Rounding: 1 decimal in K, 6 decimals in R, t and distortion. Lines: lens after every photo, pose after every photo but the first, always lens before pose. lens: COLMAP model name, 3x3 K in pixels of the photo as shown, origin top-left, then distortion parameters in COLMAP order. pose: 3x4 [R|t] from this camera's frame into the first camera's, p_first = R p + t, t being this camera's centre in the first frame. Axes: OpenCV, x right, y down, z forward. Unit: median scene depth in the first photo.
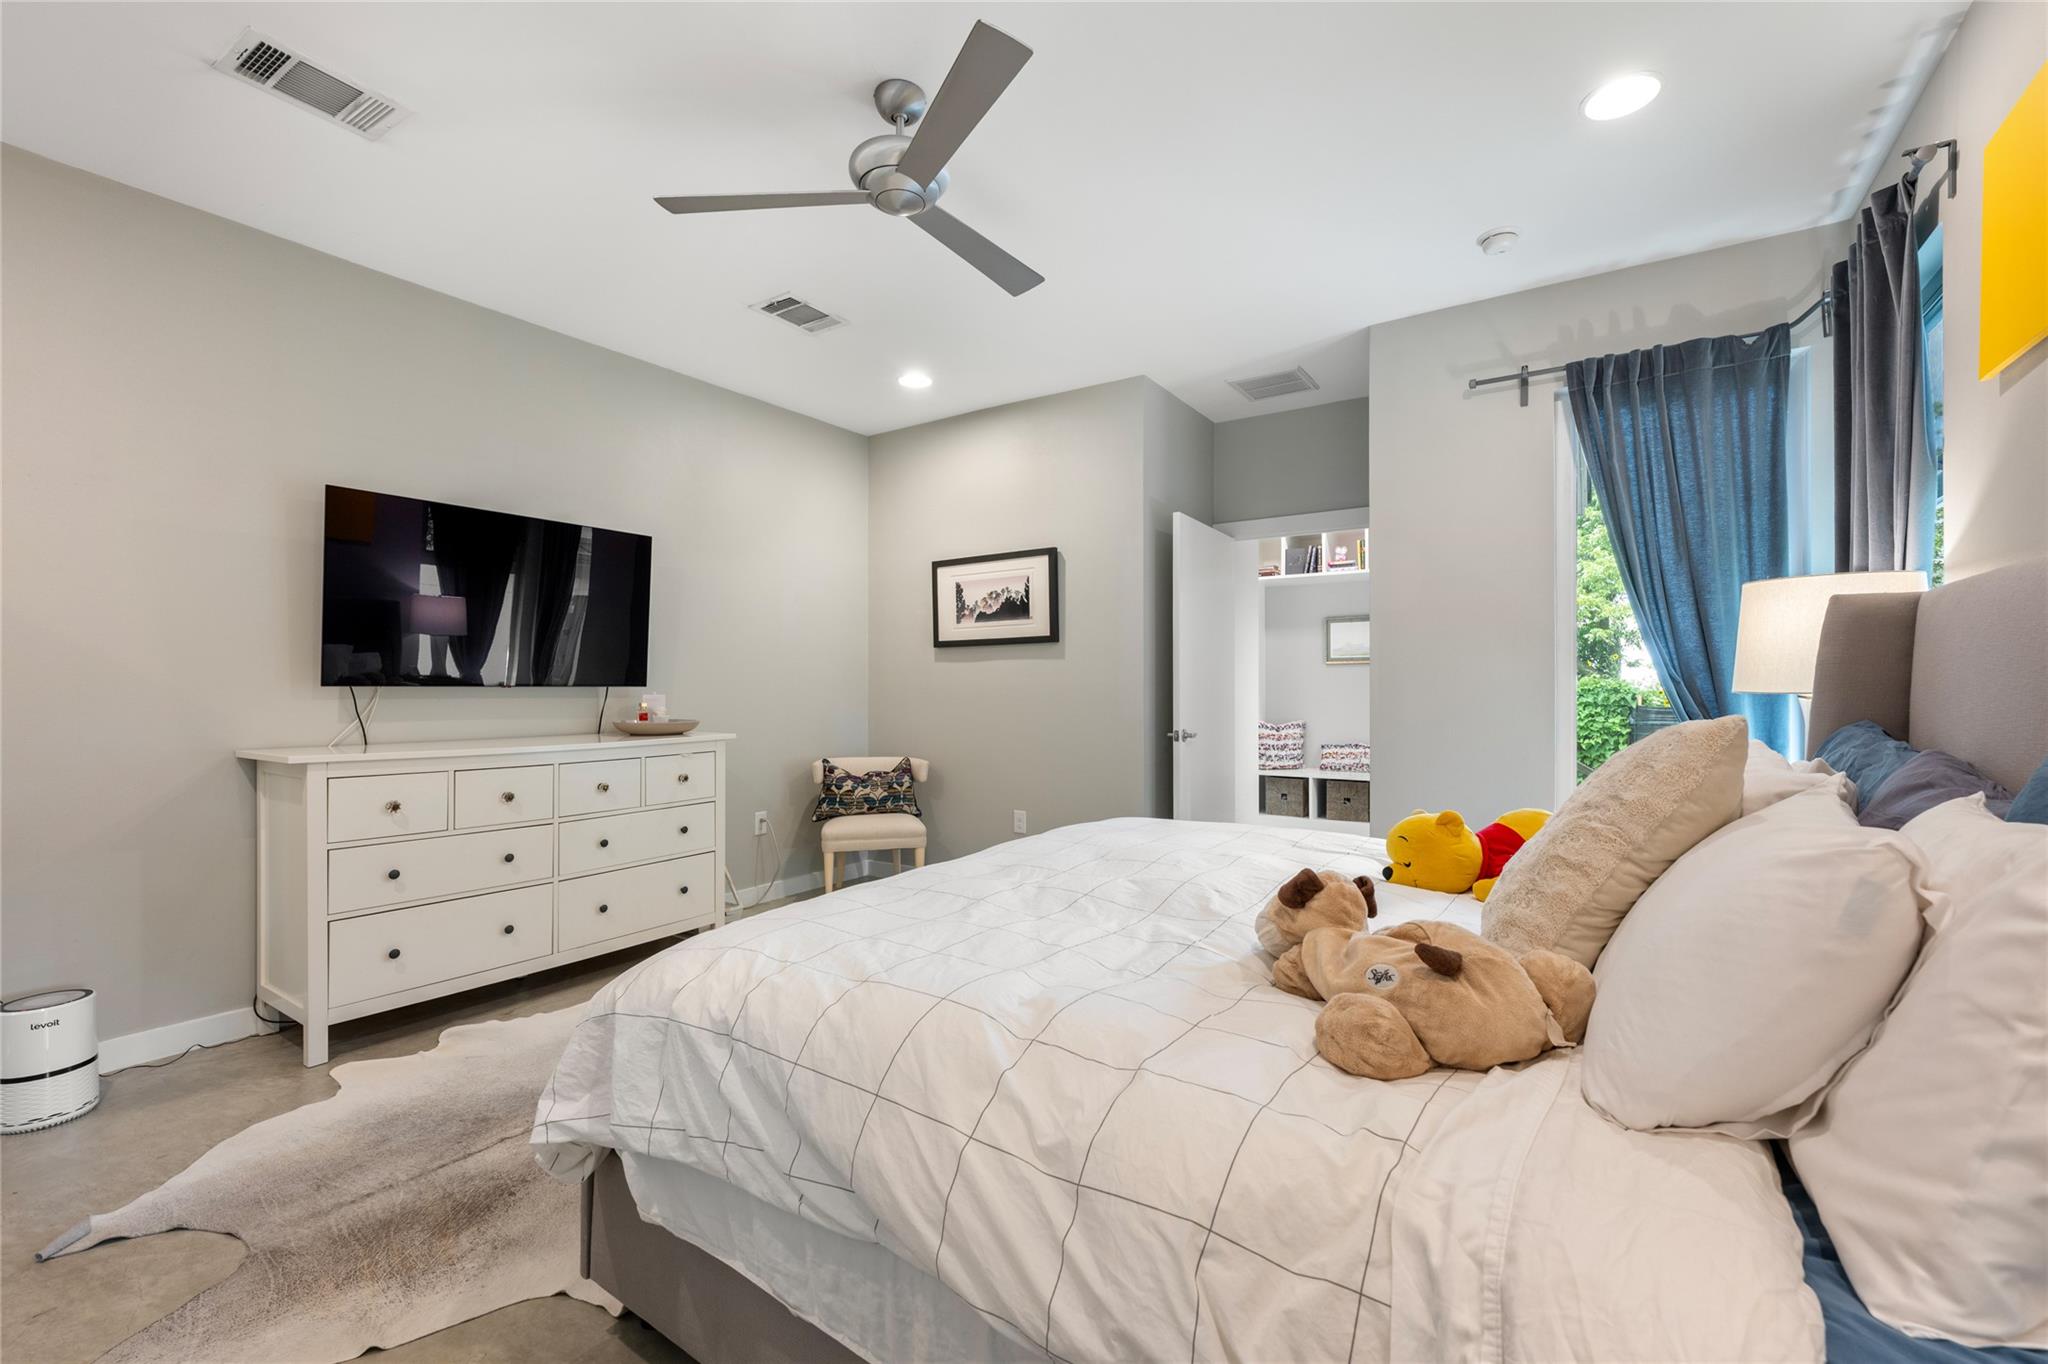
lens RADIAL K [[864.1, 0, 1029.5], [0, 864.1, 679.2], [0, 0, 1]] dist [0.000941, 0.000029]
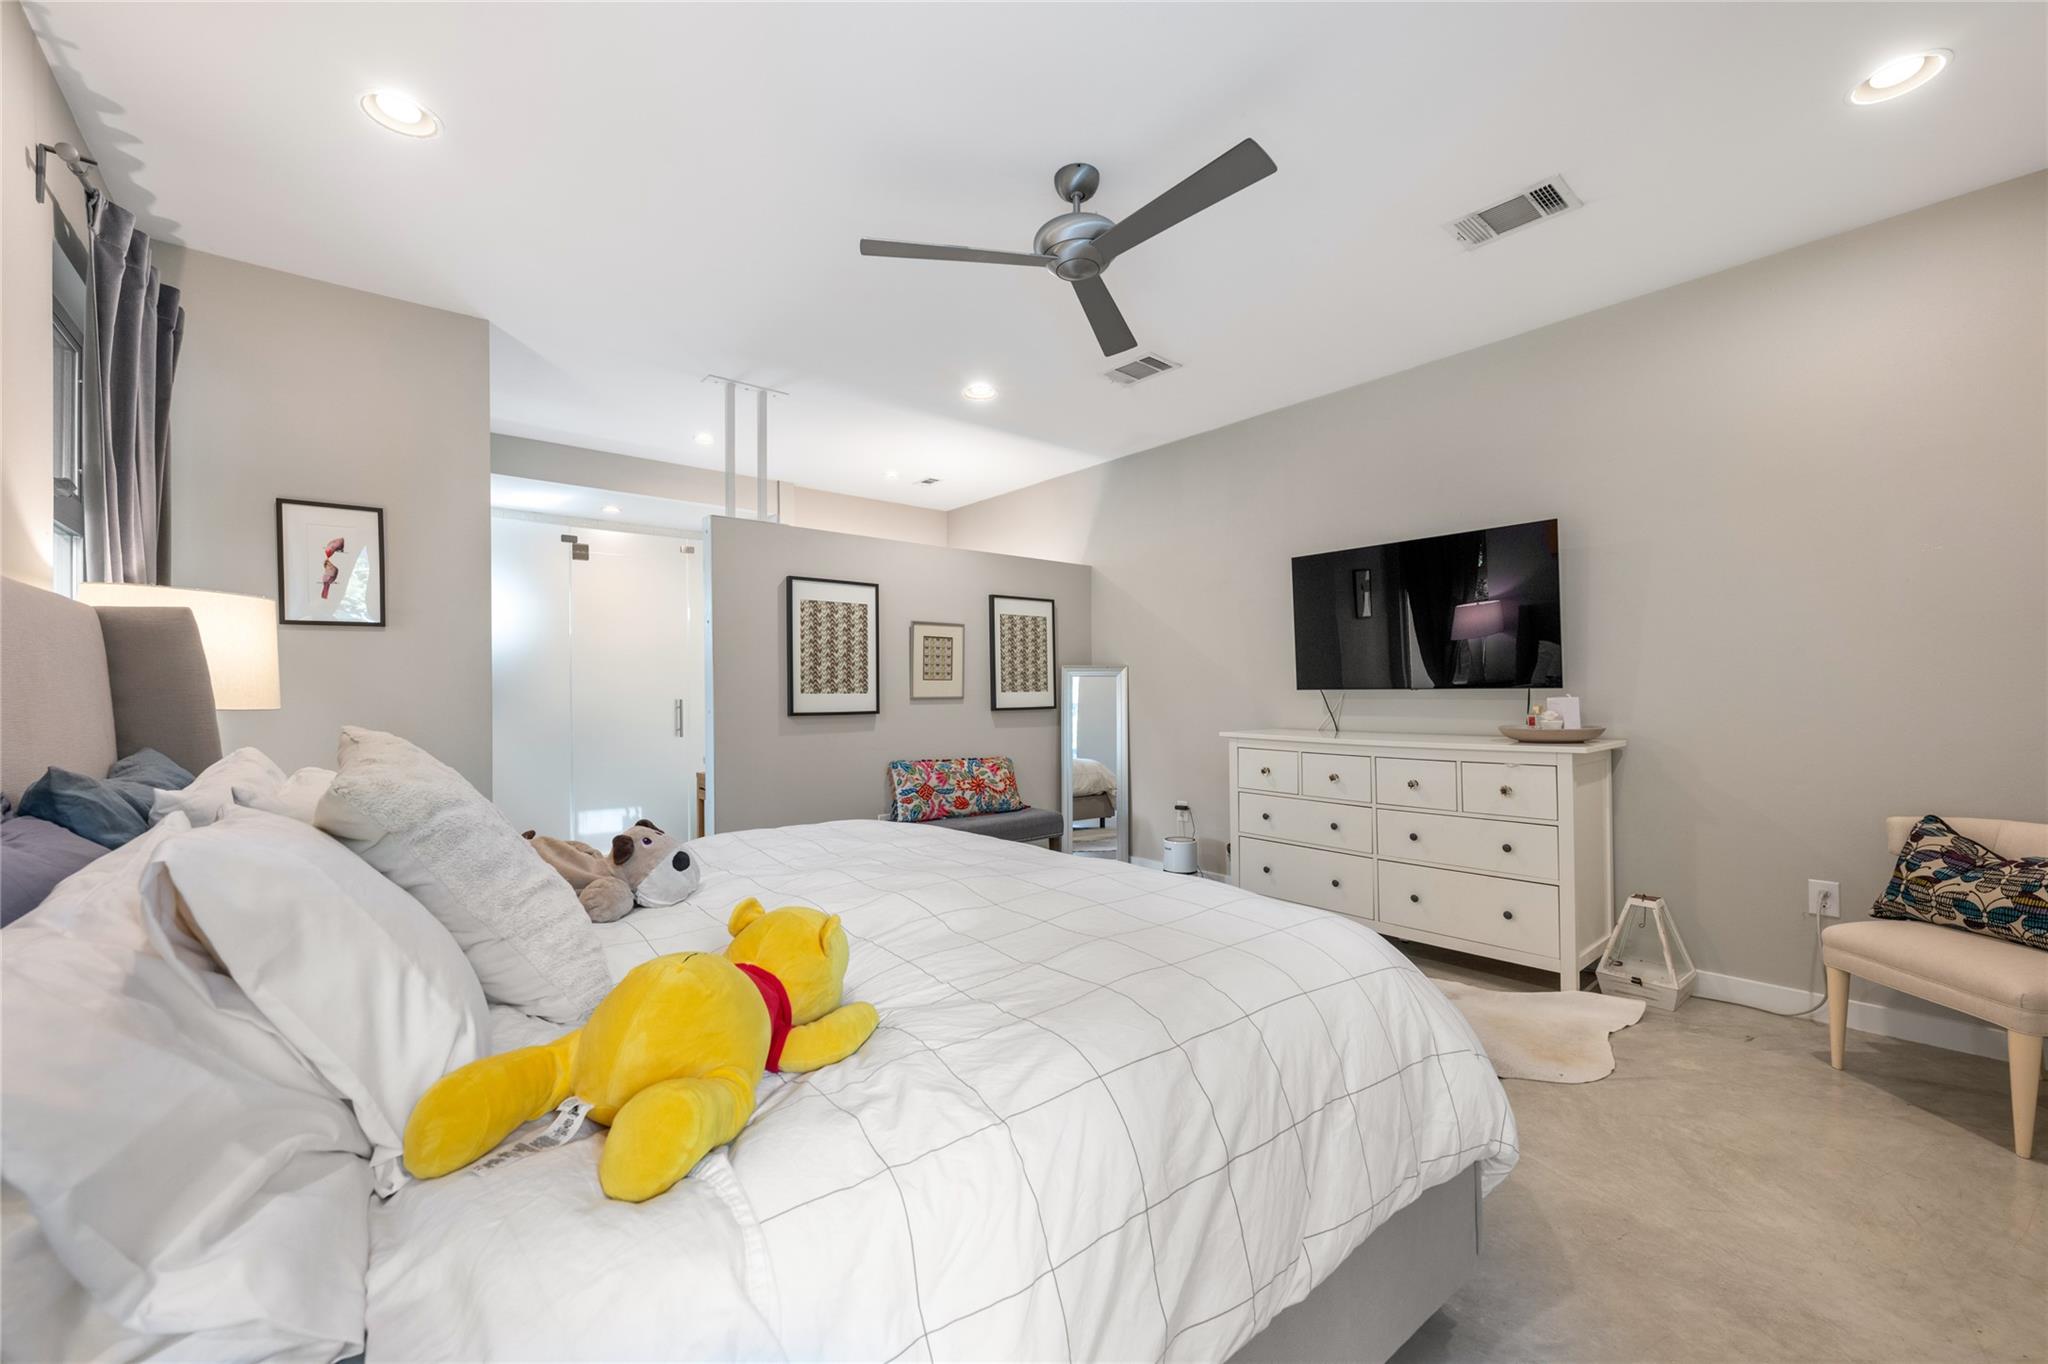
lens RADIAL K [[812.4, 0, 1024.8], [0, 812.4, 693.0], [0, 0, 1]] dist [0.000730, 0.000088]
pose [[-0.290935, -0.000111, -0.956743, 0.438119], [0.015288, 0.999872, -0.004765, 0.007670], [0.956621, -0.016013, -0.290896, 0.610020]]
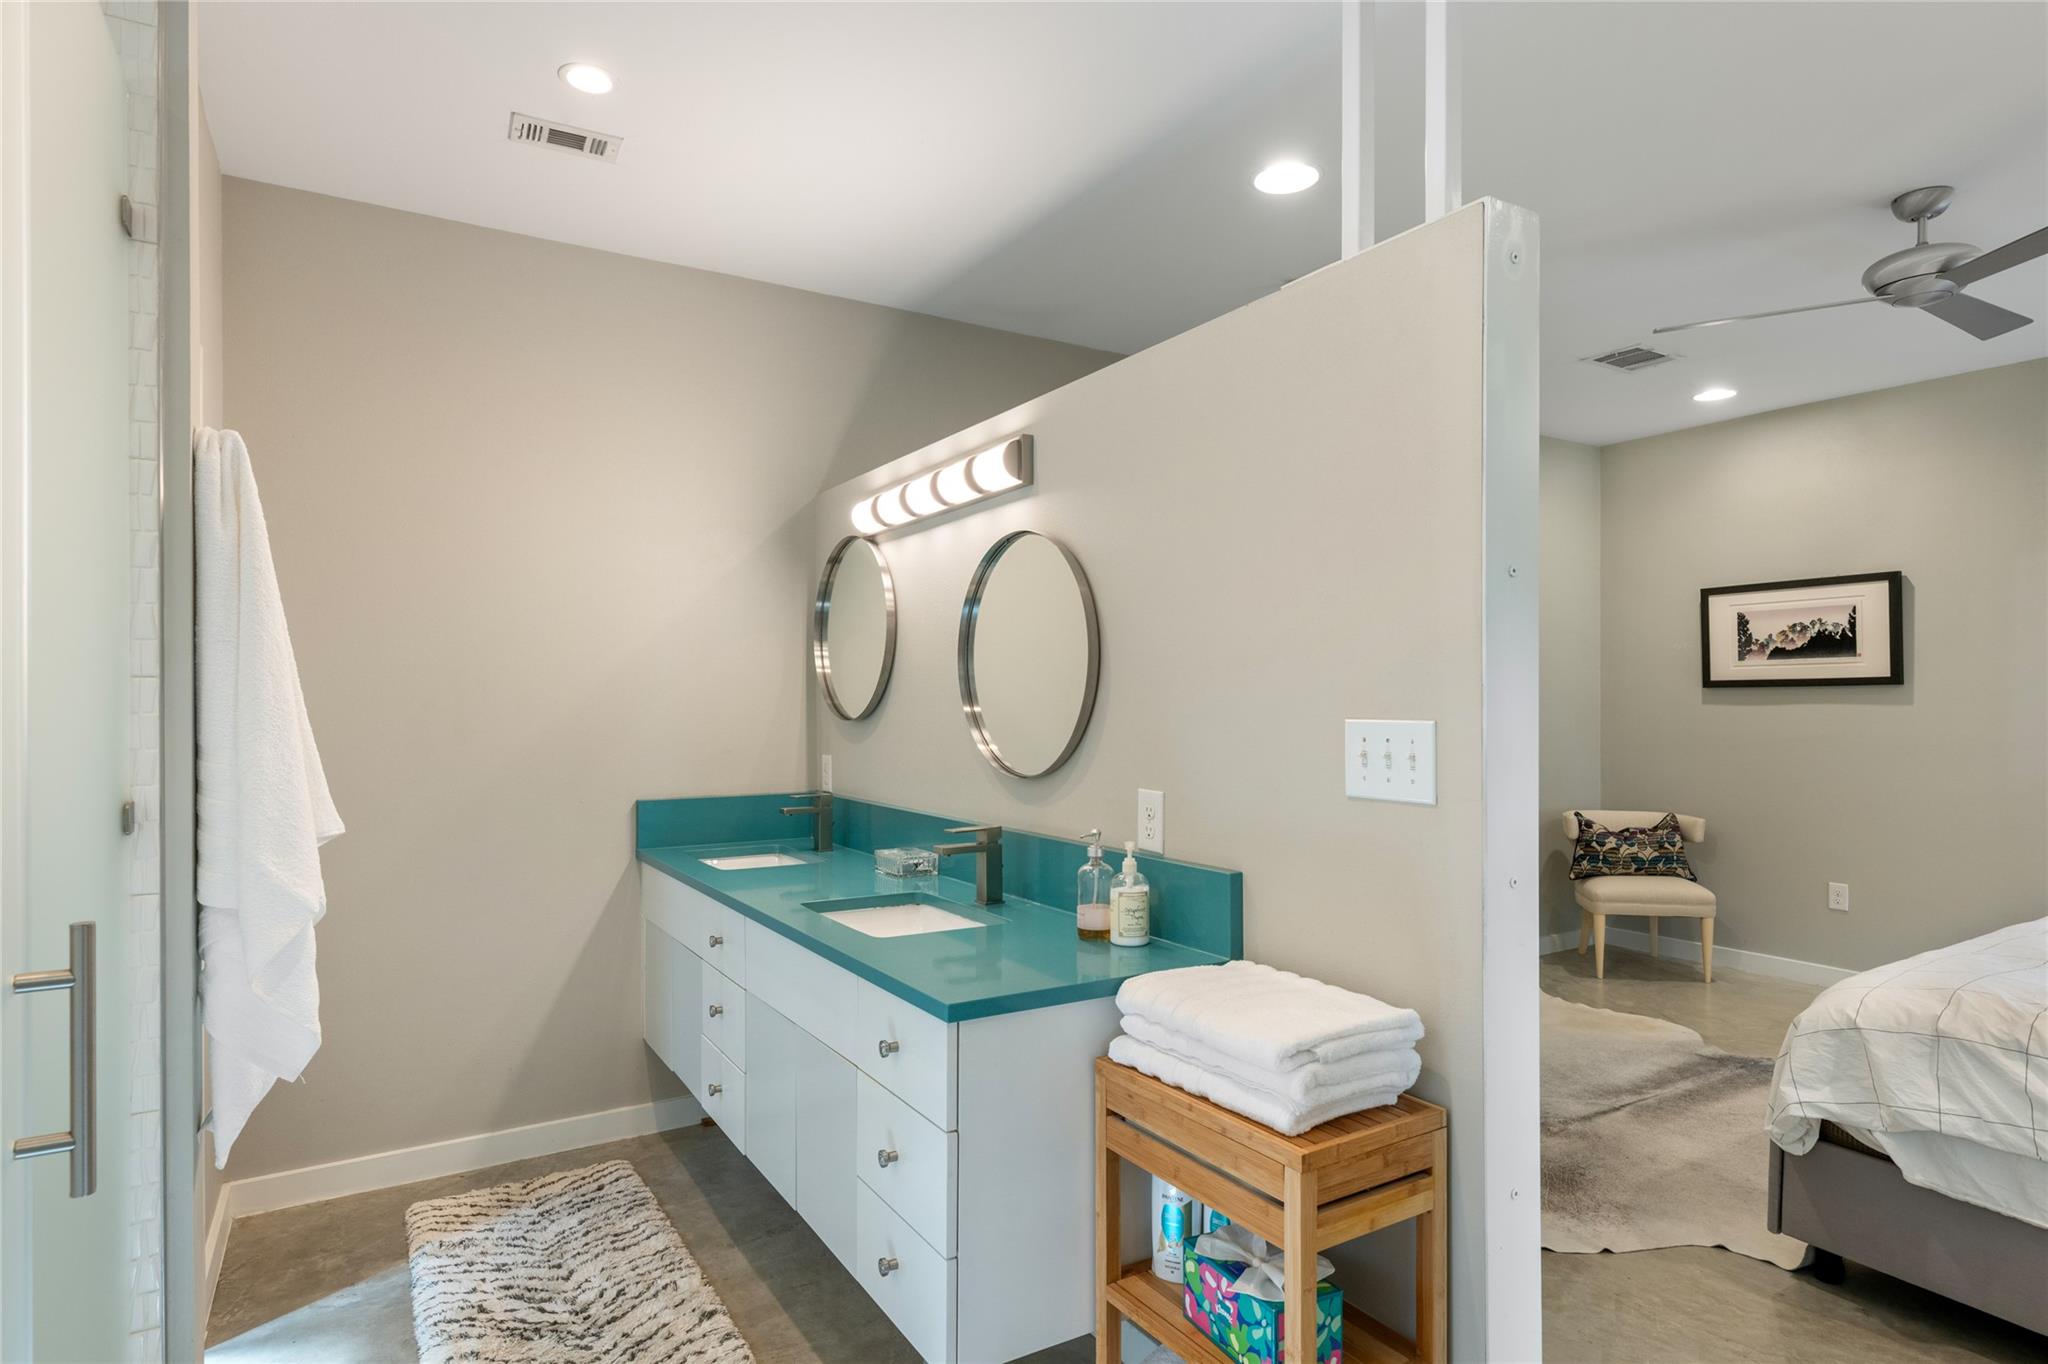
lens RADIAL K [[1126.7, 0, 1012.7], [0, 1126.7, 691.5], [0, 0, 1]] dist [0.002788, -0.000846]
pose [[0.906744, -0.003609, -0.421667, -0.280258], [0.006203, 0.999969, 0.004780, -0.045667], [0.421637, -0.006950, 0.906738, -0.341024]]
